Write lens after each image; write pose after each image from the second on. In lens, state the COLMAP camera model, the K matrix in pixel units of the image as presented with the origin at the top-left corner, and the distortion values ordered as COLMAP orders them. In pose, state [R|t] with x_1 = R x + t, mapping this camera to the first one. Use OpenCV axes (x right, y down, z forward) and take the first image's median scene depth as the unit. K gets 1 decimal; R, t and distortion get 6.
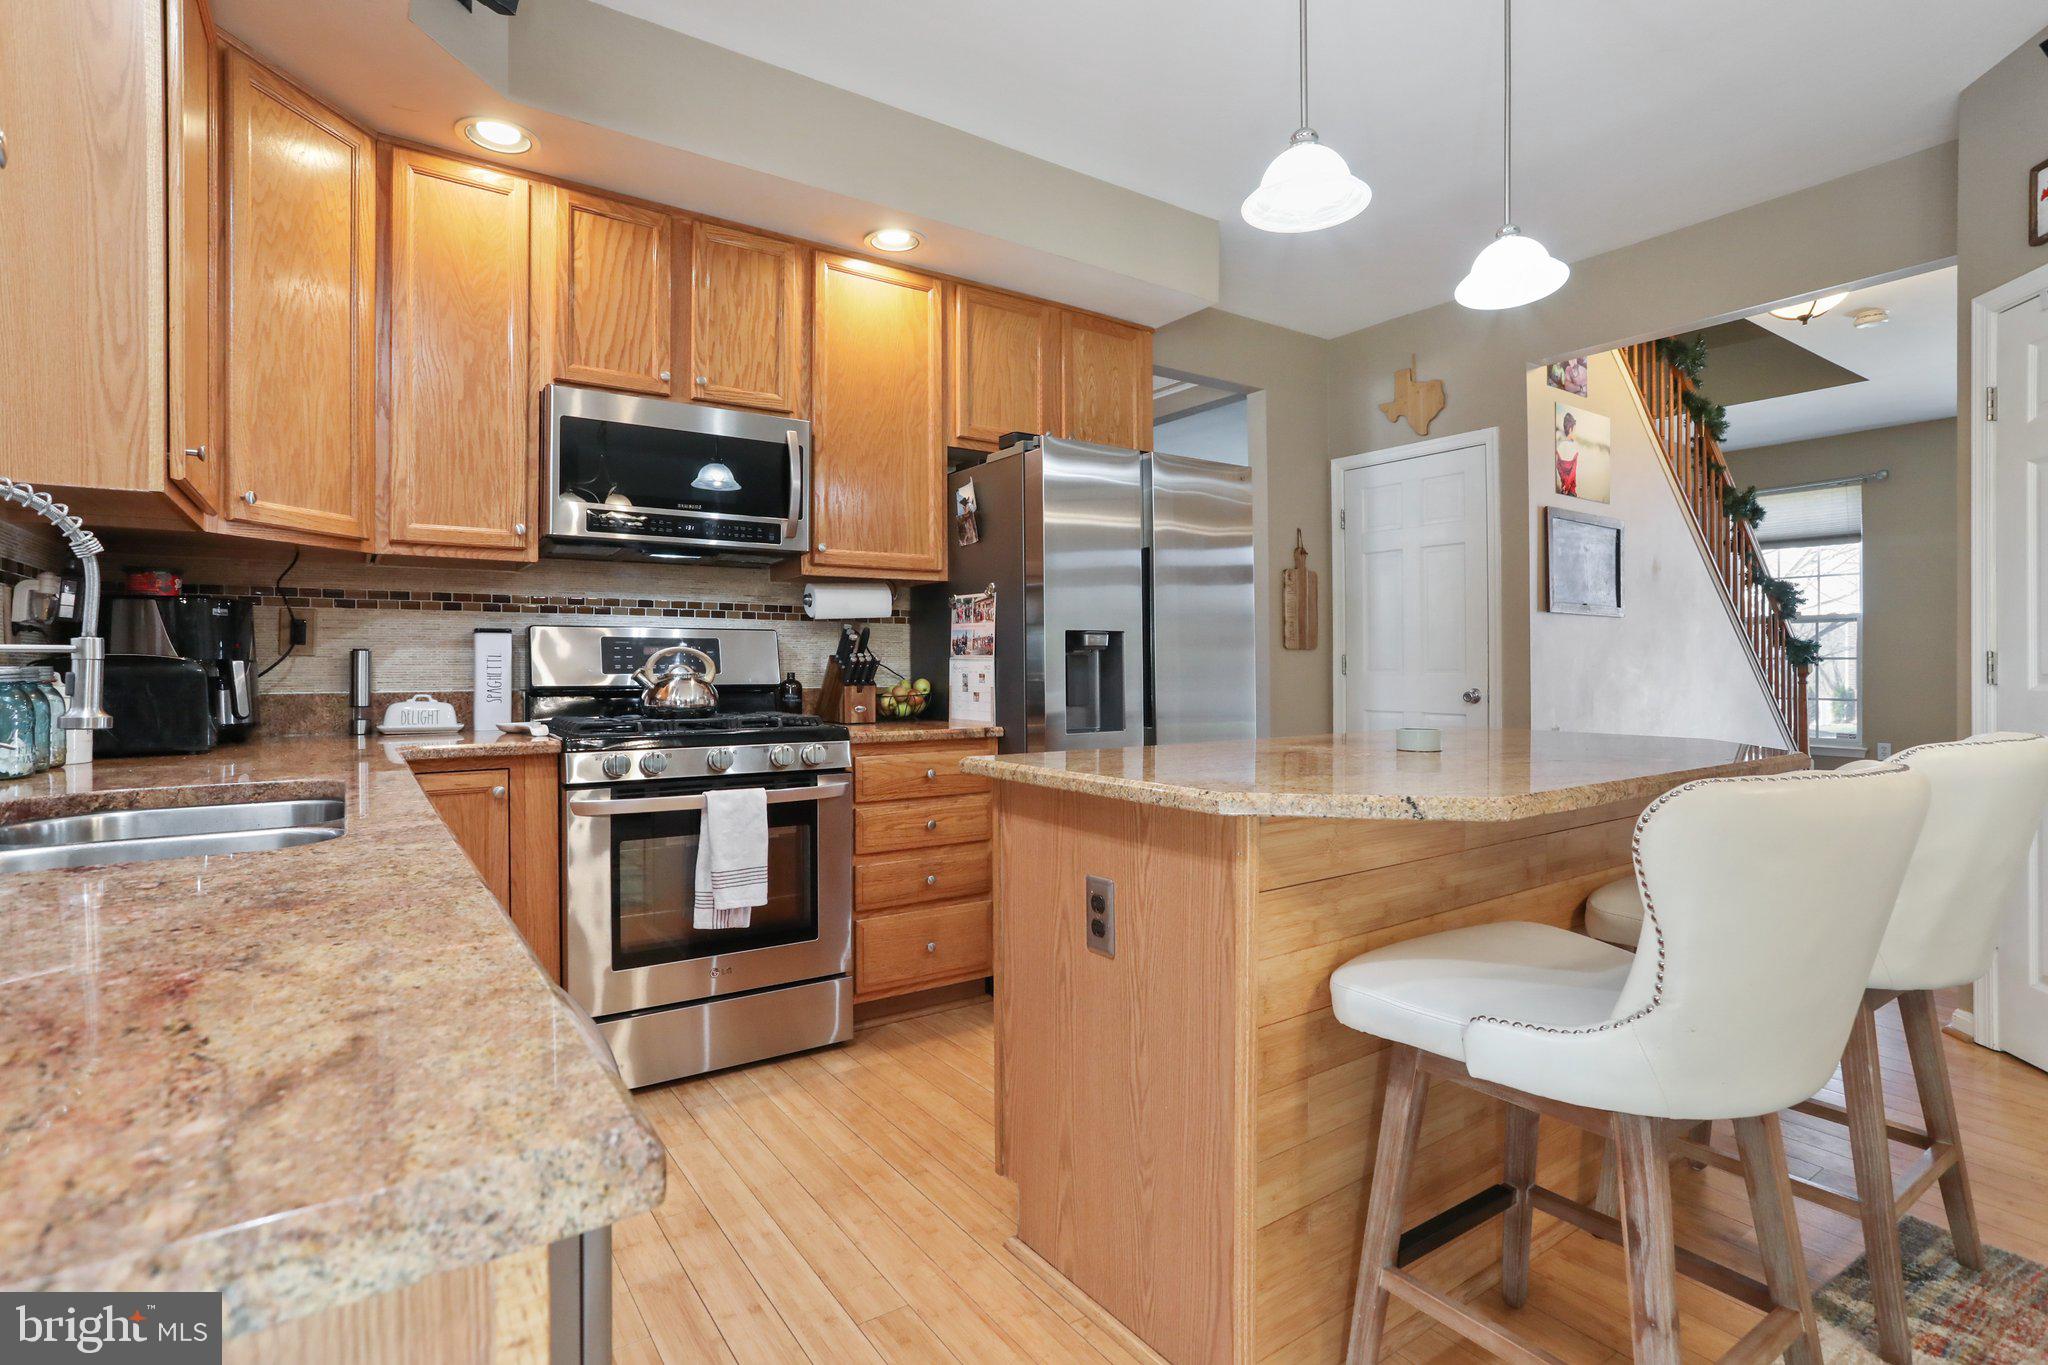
lens RADIAL K [[1006.0, 0, 1014.1], [0, 1006.0, 669.5], [0, 0, 1]] dist [-0.041211, 0.020940]
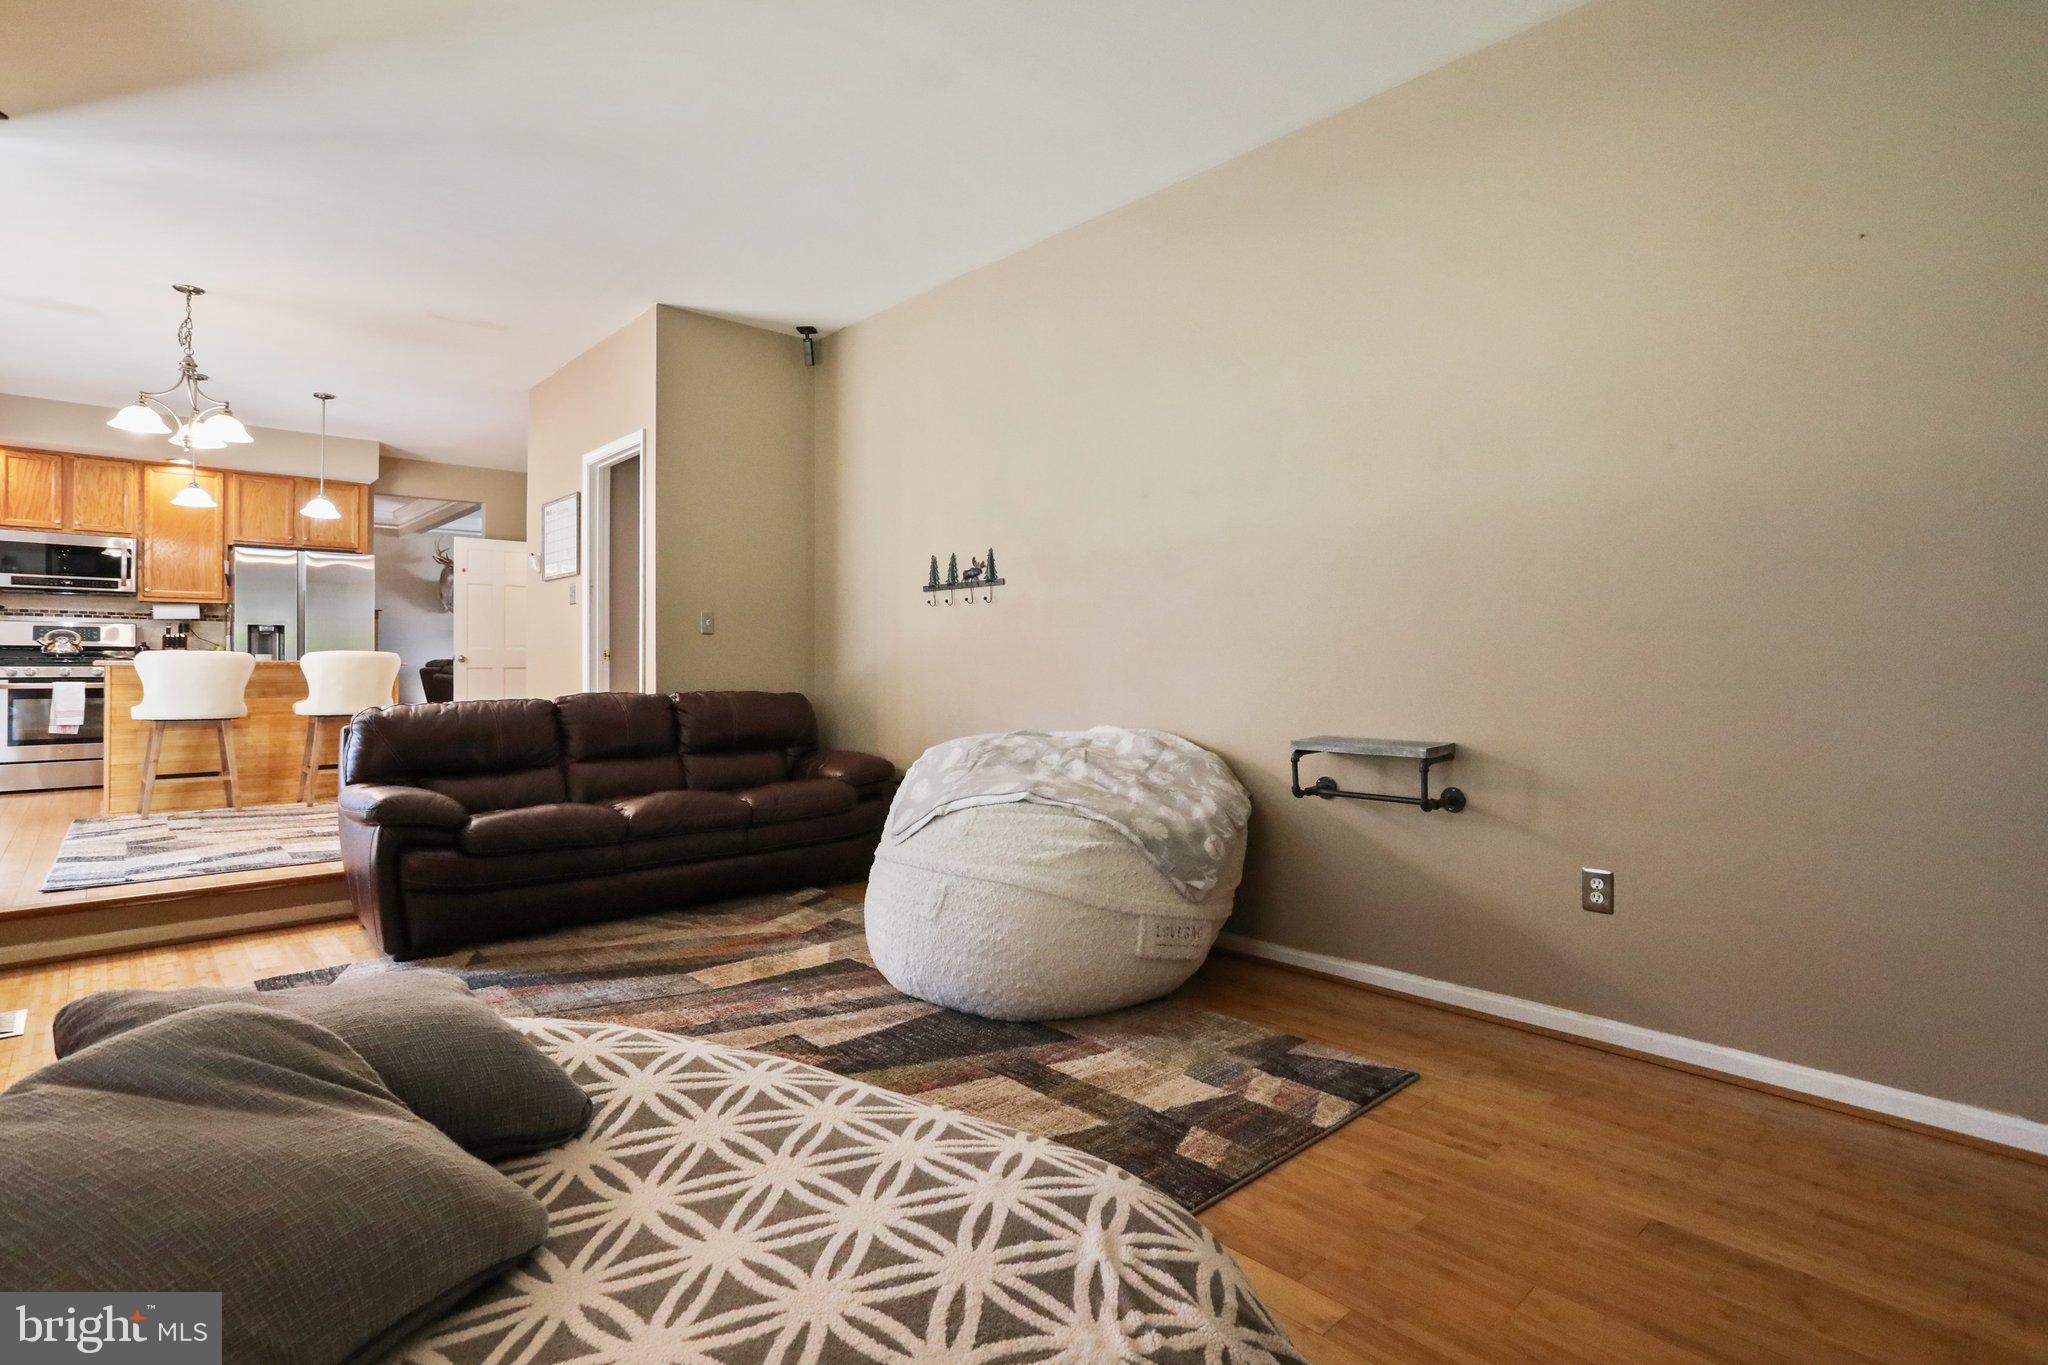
lens RADIAL K [[1006.0, 0, 1025.2], [0, 1006.0, 666.1], [0, 0, 1]] dist [-0.041211, 0.020940]
pose [[0.986521, 0.001193, 0.163629, 1.602900], [-0.001071, 0.999999, -0.000833, 0.066523], [-0.163630, 0.000646, 0.986522, -1.793786]]
